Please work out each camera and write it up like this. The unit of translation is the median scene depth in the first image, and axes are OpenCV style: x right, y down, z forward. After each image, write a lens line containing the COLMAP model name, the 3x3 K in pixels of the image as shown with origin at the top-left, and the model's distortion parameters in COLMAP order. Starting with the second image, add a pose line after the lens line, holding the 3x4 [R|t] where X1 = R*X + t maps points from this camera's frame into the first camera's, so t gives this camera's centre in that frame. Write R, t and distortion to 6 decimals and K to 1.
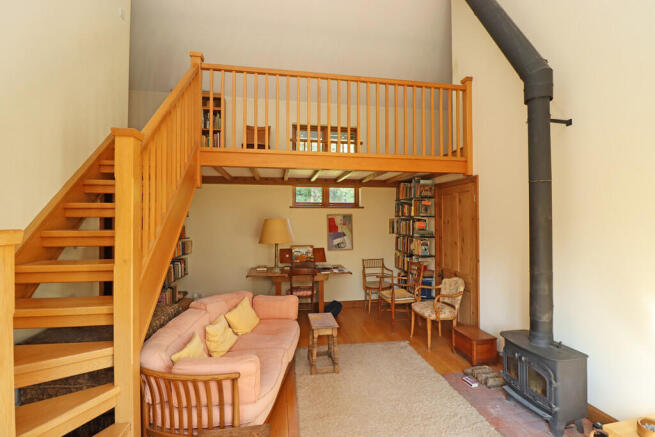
lens RADIAL K [[312.3, 0, 328.7], [0, 312.3, 215.8], [0, 0, 1]] dist [-0.000337, -0.001781]
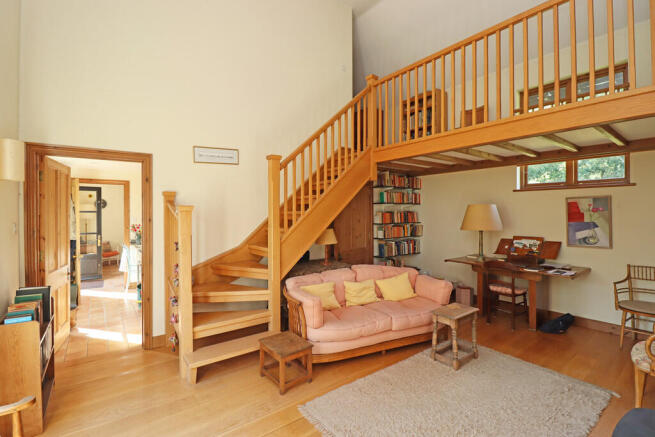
lens RADIAL K [[312.3, 0, 330.4], [0, 312.3, 217.4], [0, 0, 1]] dist [-0.000337, -0.001781]
pose [[0.453329, 0.015090, -0.891216, 0.404801], [0.014614, 0.999596, 0.024358, 0.016891], [0.891224, -0.024066, 0.452925, 0.159267]]
